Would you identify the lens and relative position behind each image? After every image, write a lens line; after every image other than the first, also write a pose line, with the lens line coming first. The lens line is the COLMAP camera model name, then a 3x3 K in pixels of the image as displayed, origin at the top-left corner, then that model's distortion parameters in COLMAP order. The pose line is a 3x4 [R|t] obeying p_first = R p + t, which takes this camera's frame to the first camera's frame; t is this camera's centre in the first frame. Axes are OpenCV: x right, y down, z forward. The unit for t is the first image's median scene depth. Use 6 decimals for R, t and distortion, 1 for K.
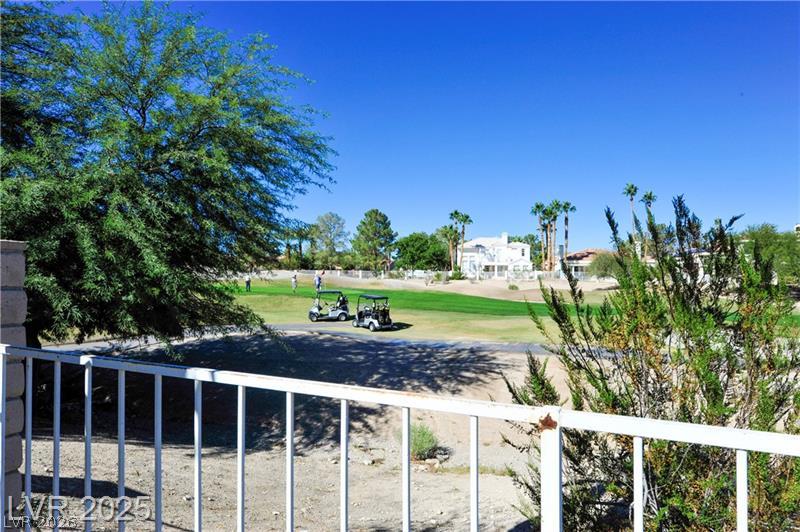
lens RADIAL K [[525.9, 0, 396.3], [0, 525.9, 270.8], [0, 0, 1]] dist [-0.008234, -0.002106]
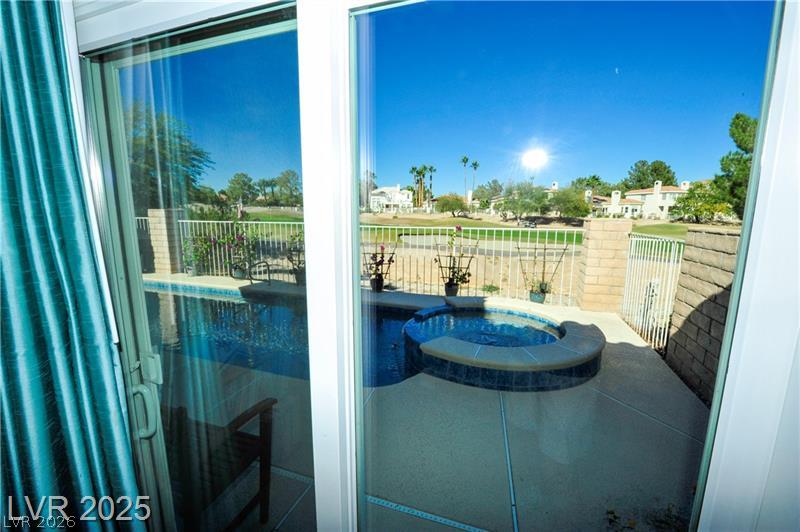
lens RADIAL K [[348.1, 0, 393.7], [0, 348.1, 262.0], [0, 0, 1]] dist [-0.014931, -0.001692]
pose [[0.994547, -0.010718, 0.103733, 0.080442], [-0.005485, 0.987952, 0.154664, -0.000006], [-0.104140, -0.154390, 0.982506, -0.110629]]
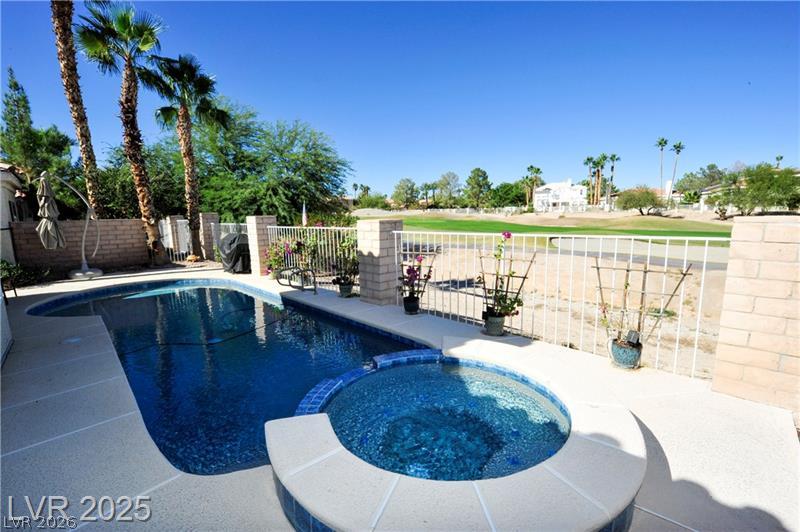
lens RADIAL K [[348.1, 0, 392.5], [0, 348.1, 271.8], [0, 0, 1]] dist [-0.014931, -0.001692]
pose [[0.933352, 0.035172, -0.357235, 0.106961], [0.029072, 0.984512, 0.172889, 0.000212], [0.357784, -0.171752, 0.917874, -0.091006]]
